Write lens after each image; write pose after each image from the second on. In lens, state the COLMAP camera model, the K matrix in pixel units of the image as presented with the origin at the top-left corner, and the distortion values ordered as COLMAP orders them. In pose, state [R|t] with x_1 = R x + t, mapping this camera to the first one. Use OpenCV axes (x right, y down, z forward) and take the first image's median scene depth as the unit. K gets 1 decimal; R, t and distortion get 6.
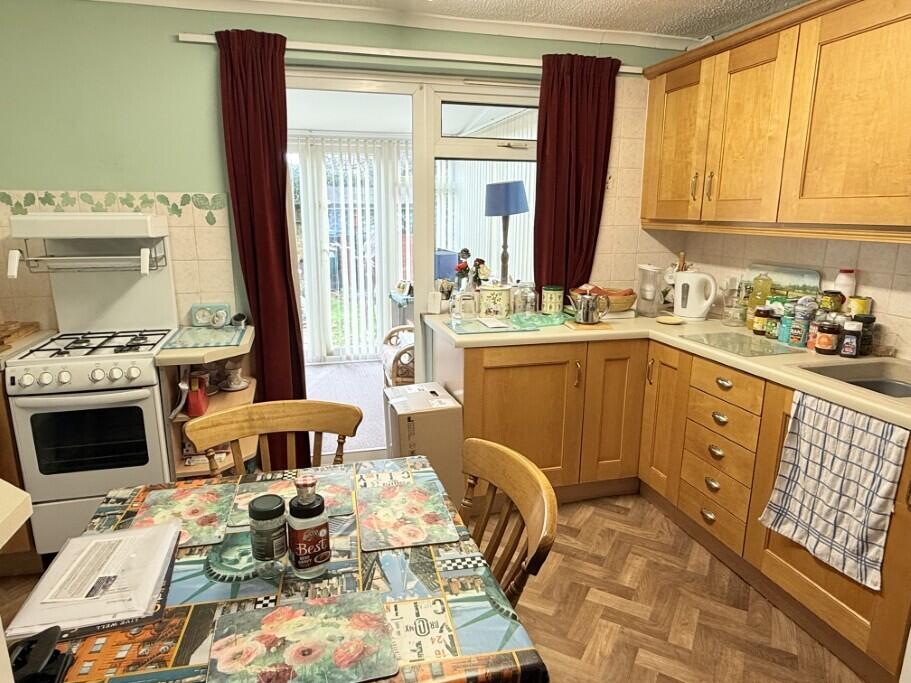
lens RADIAL K [[580.0, 0, 452.7], [0, 580.0, 346.7], [0, 0, 1]] dist [0.006302, 0.001421]
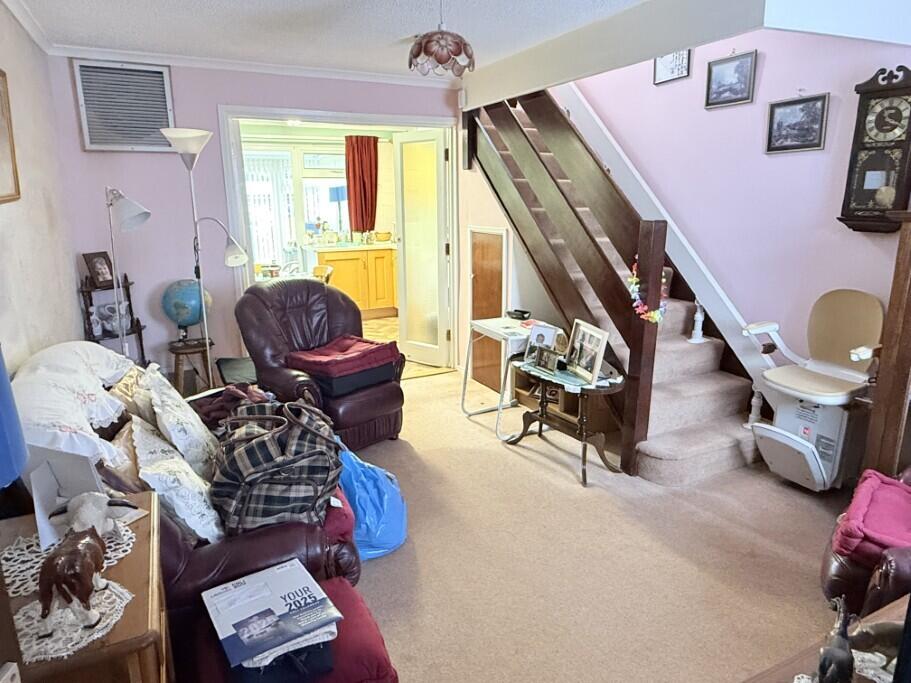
lens RADIAL K [[580.0, 0, 459.2], [0, 580.0, 336.0], [0, 0, 1]] dist [0.006302, 0.001421]
pose [[0.979895, -0.056202, 0.191434, 0.099139], [0.056501, 0.998395, 0.003902, 0.316699], [-0.191346, 0.006993, 0.981498, -1.311983]]
